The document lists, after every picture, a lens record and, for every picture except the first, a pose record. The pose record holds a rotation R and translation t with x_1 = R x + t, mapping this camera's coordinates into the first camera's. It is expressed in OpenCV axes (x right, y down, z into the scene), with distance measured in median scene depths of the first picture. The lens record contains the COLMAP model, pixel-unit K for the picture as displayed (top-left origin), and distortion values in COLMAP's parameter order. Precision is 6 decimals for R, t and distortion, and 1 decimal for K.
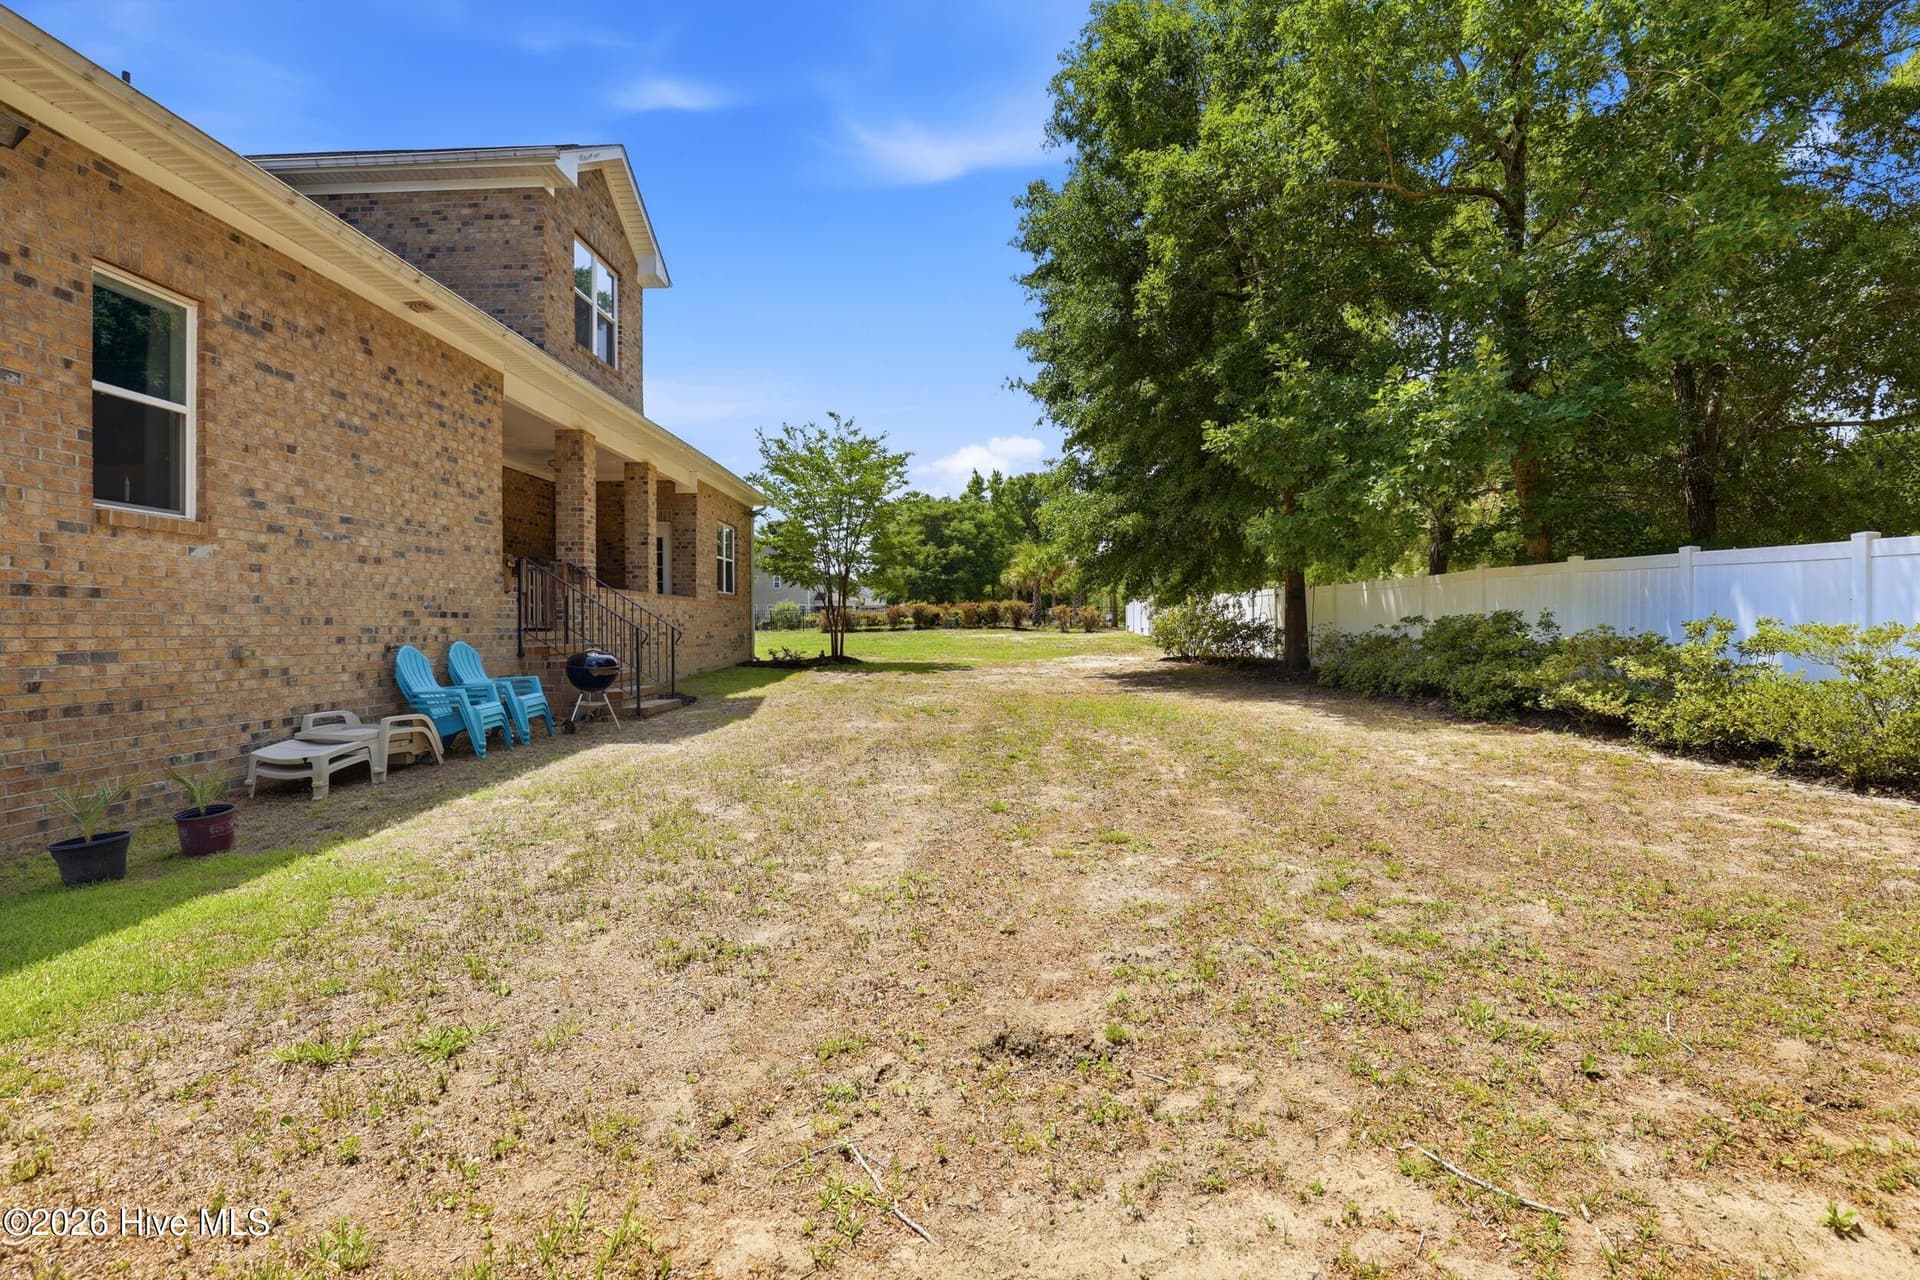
lens RADIAL K [[920.9, 0, 990.6], [0, 920.9, 624.3], [0, 0, 1]] dist [-0.026064, 0.006020]
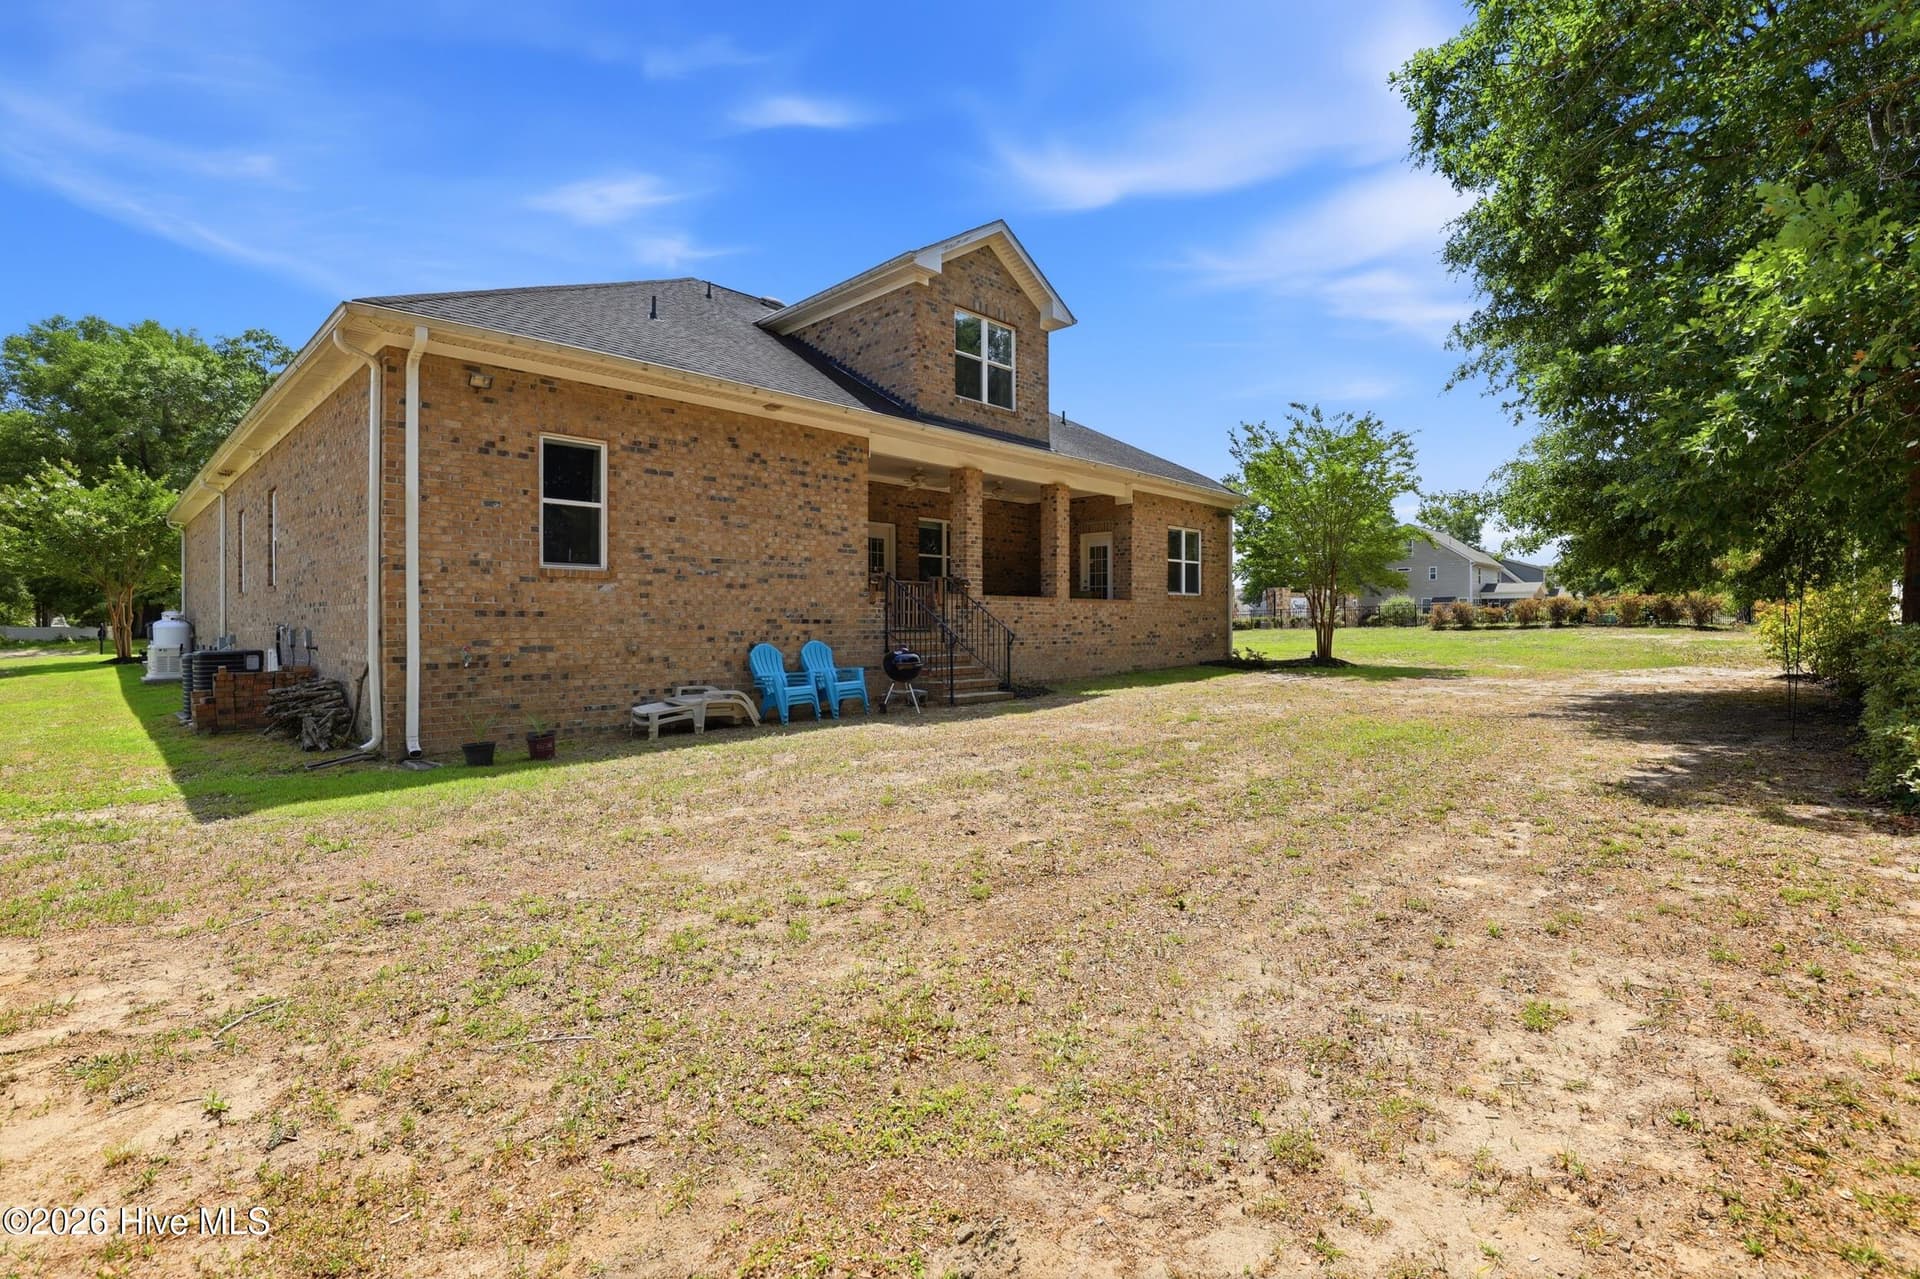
lens RADIAL K [[920.9, 0, 955.6], [0, 920.9, 623.6], [0, 0, 1]] dist [-0.026064, 0.006020]
pose [[0.706399, 0.007277, -0.707776, 0.612748], [-0.001574, 0.999961, 0.008710, -0.021652], [0.707812, -0.005039, 0.706383, 0.183175]]
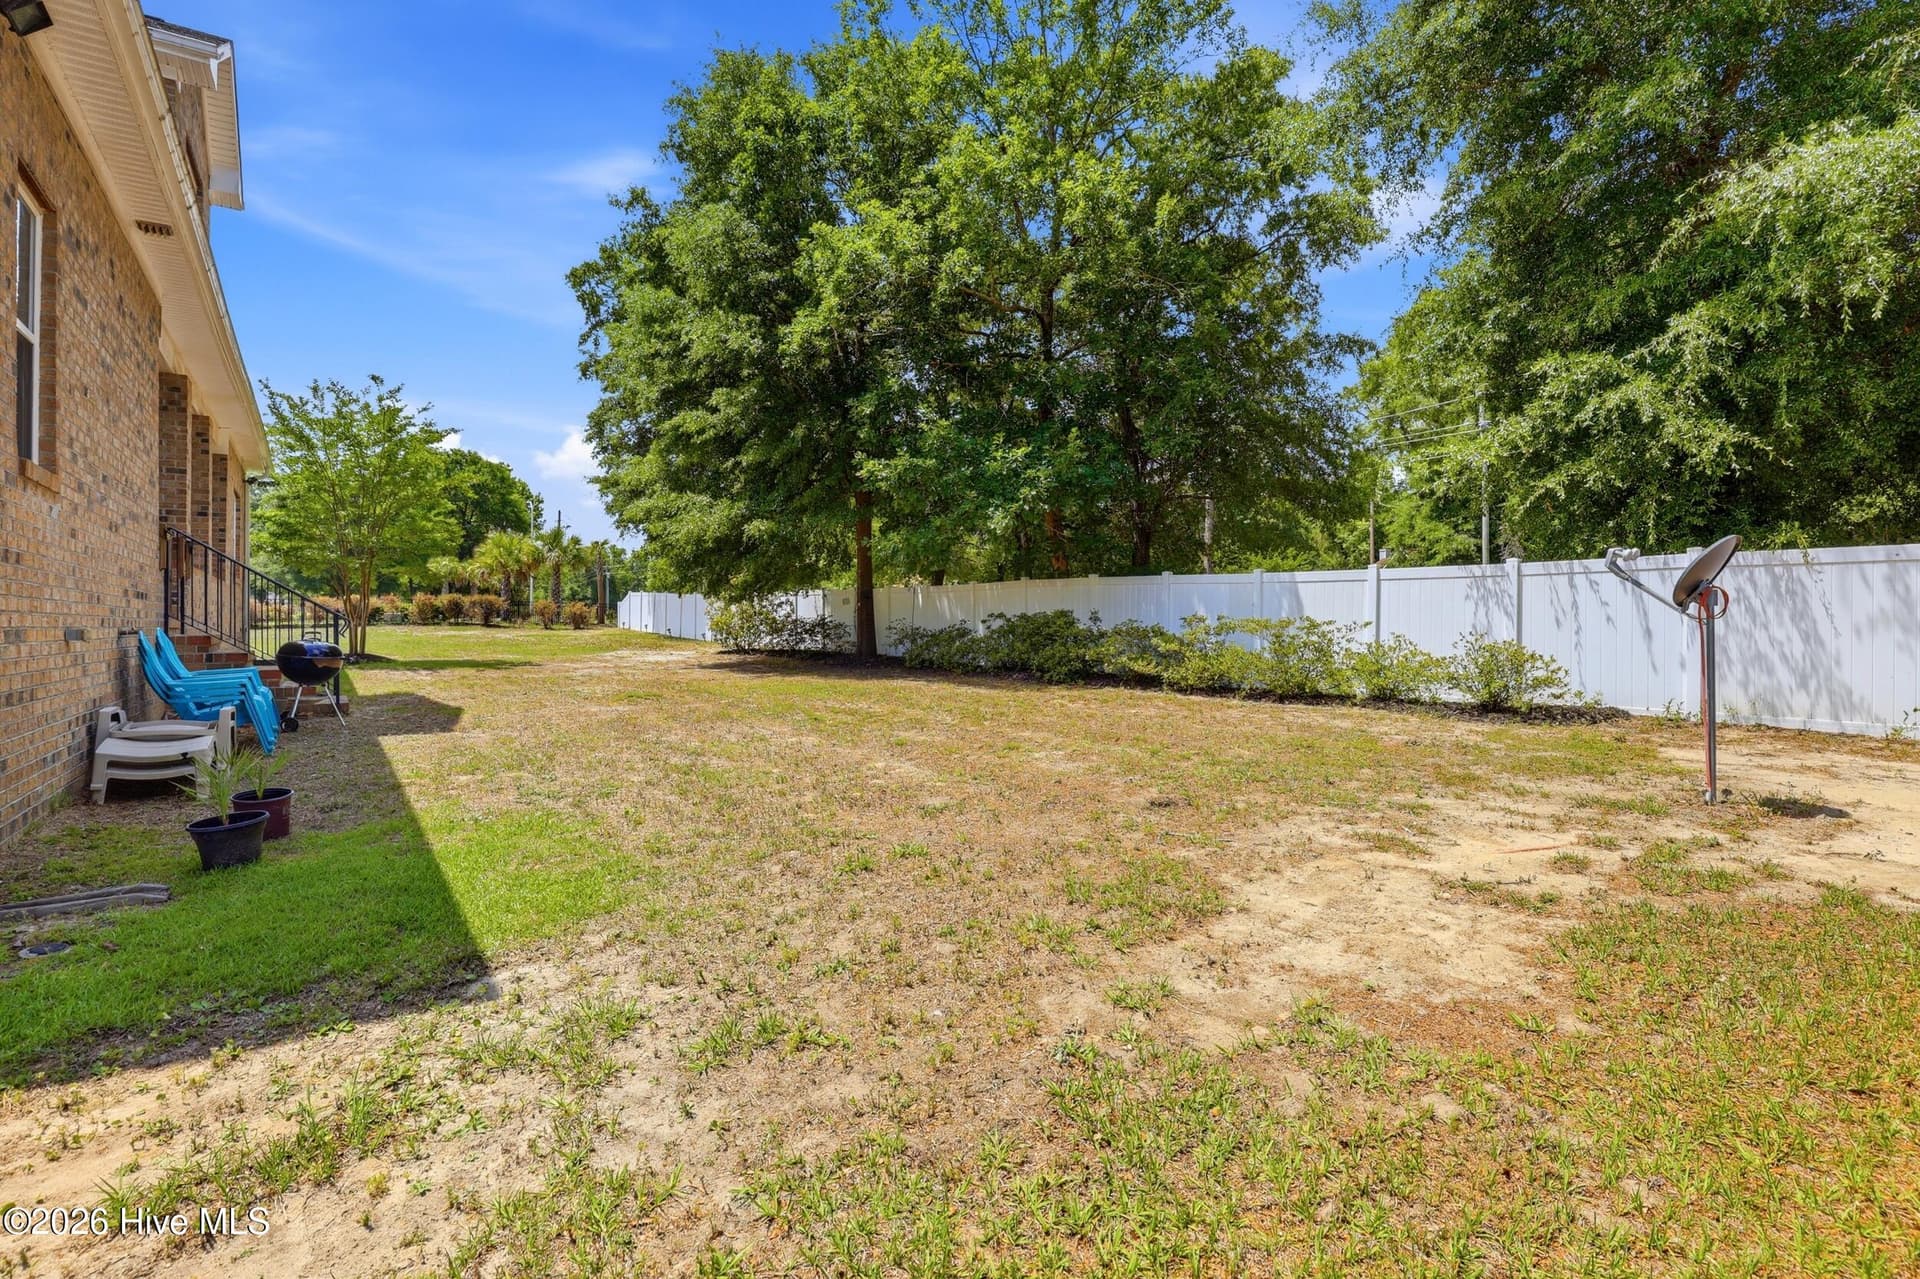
lens RADIAL K [[920.9, 0, 996.4], [0, 920.9, 630.4], [0, 0, 1]] dist [-0.026064, 0.006020]
pose [[0.790353, 0.002272, 0.612648, -0.521555], [-0.005330, 0.999981, 0.003168, 0.017941], [-0.612629, -0.005769, 0.790350, -0.126459]]
